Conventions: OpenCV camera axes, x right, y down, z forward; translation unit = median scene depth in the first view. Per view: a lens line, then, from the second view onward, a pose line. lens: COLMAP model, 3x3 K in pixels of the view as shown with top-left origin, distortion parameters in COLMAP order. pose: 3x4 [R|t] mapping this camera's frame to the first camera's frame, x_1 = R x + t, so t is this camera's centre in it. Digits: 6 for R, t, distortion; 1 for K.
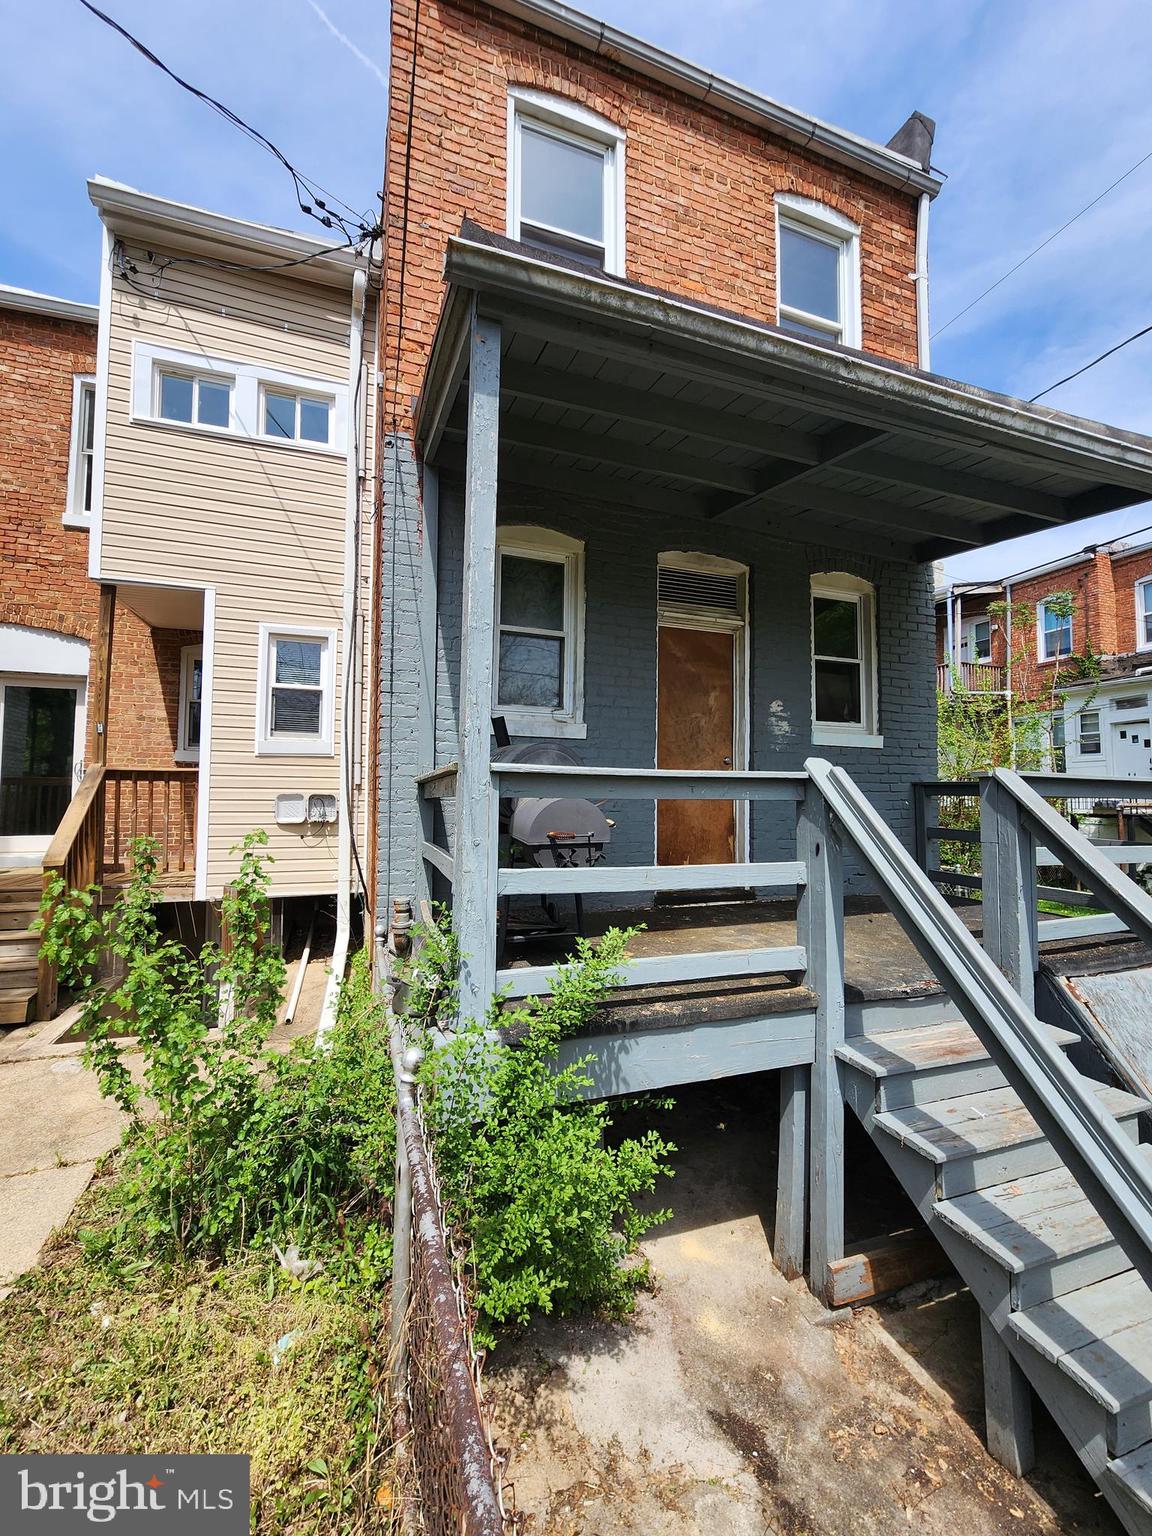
lens RADIAL K [[628.4, 0, 579.3], [0, 628.4, 764.8], [0, 0, 1]] dist [0.002380, 0.000830]
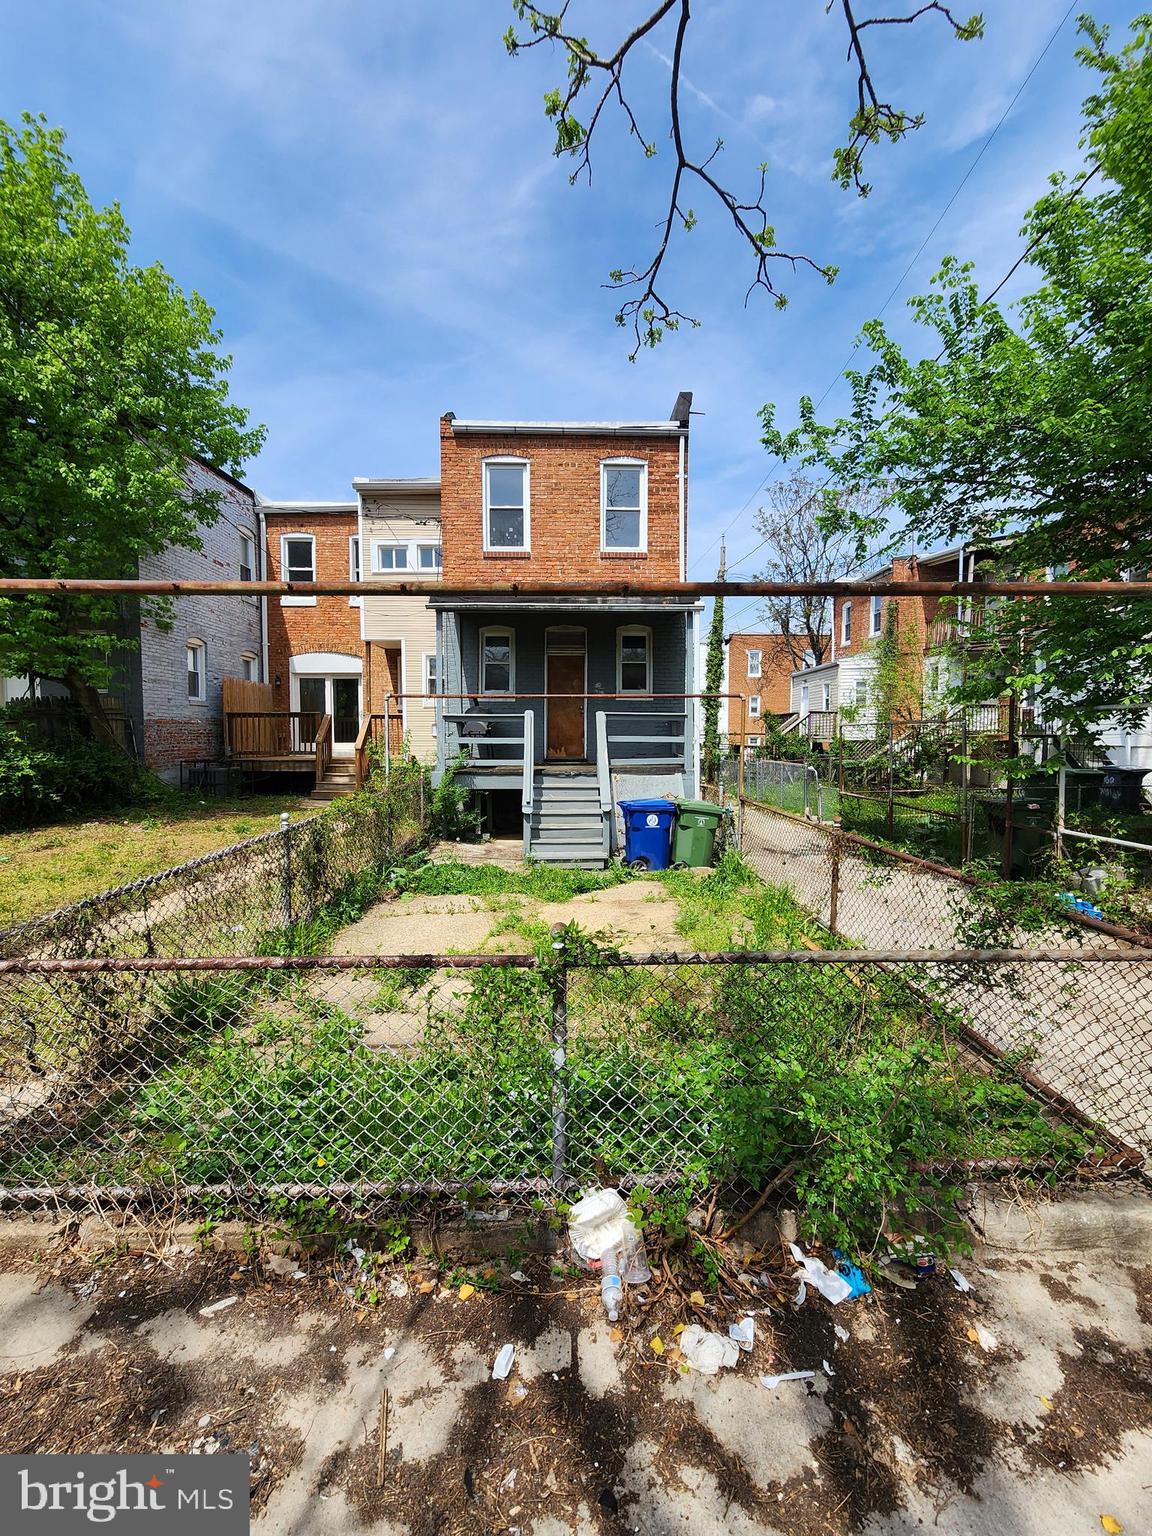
lens RADIAL K [[628.4, 0, 579.0], [0, 628.4, 768.4], [0, 0, 1]] dist [0.002380, 0.000830]
pose [[0.947790, 0.011641, -0.318683, 0.837164], [0.022723, 0.994328, 0.103901, -0.020388], [0.318085, -0.105718, 0.942150, -1.124026]]
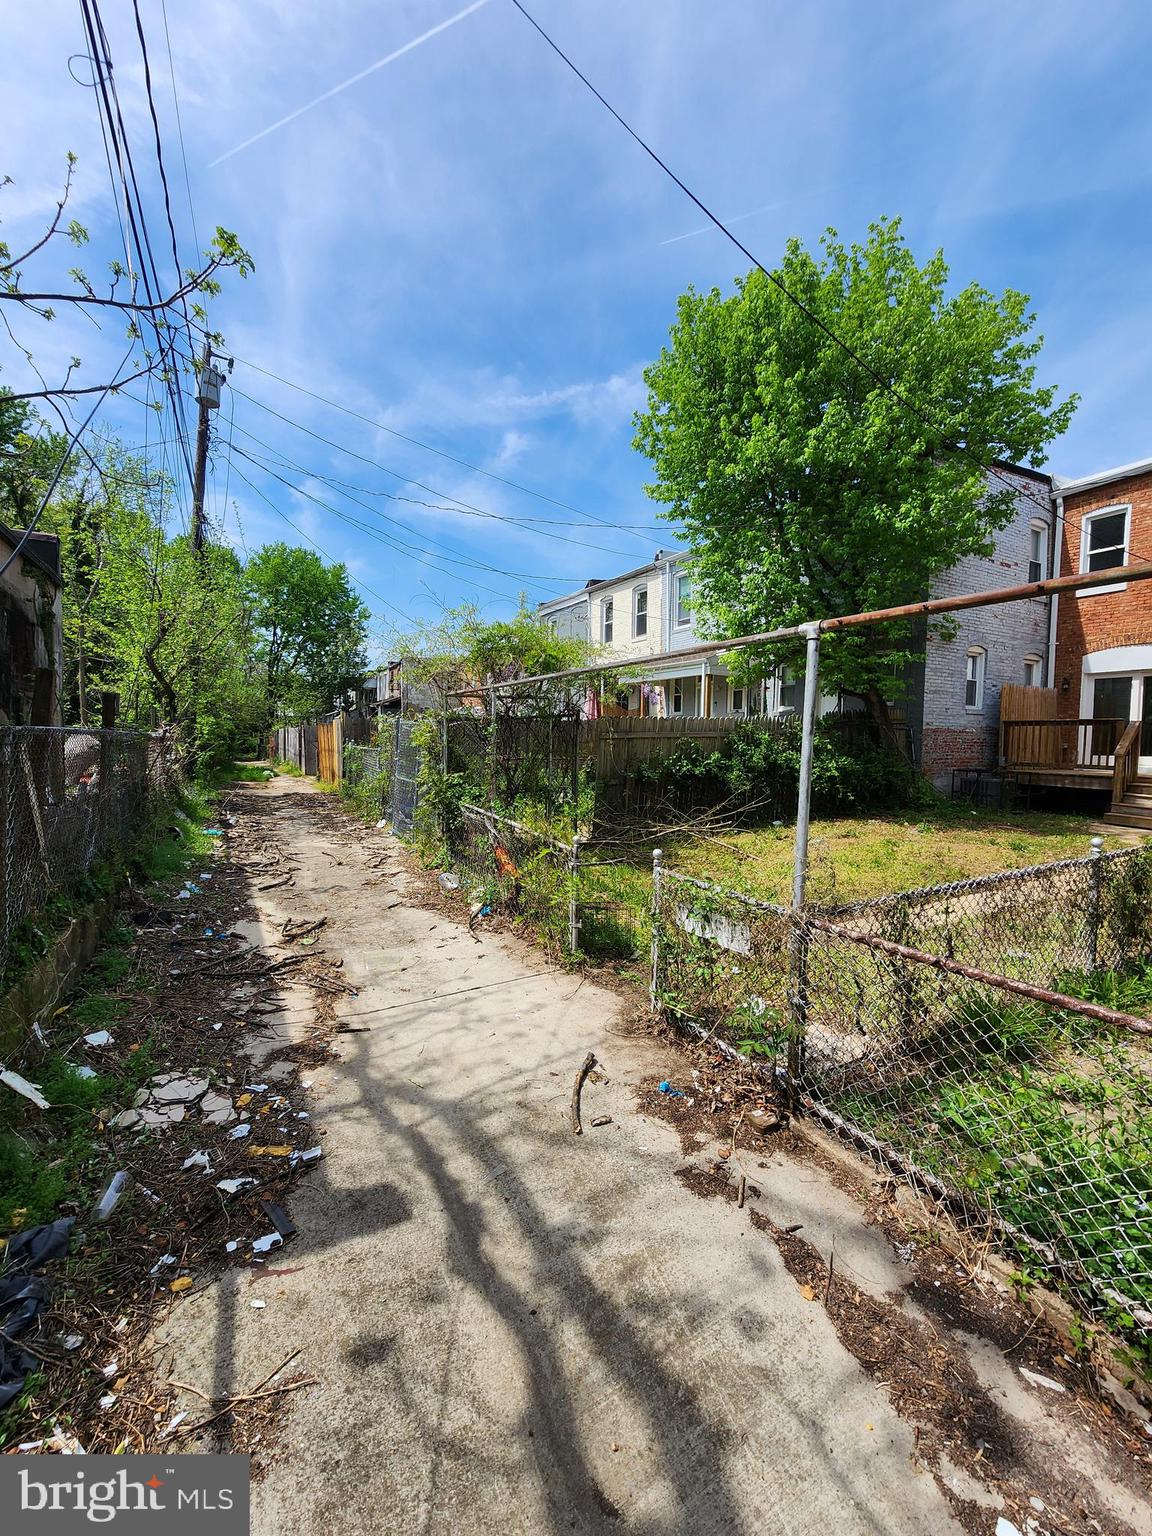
lens RADIAL K [[628.4, 0, 586.1], [0, 628.4, 769.8], [0, 0, 1]] dist [0.002380, 0.000830]
pose [[0.181370, 0.047157, -0.982284, 0.786150], [0.039420, 0.997698, 0.055176, -0.021716], [0.982625, -0.048729, 0.179093, -1.158702]]
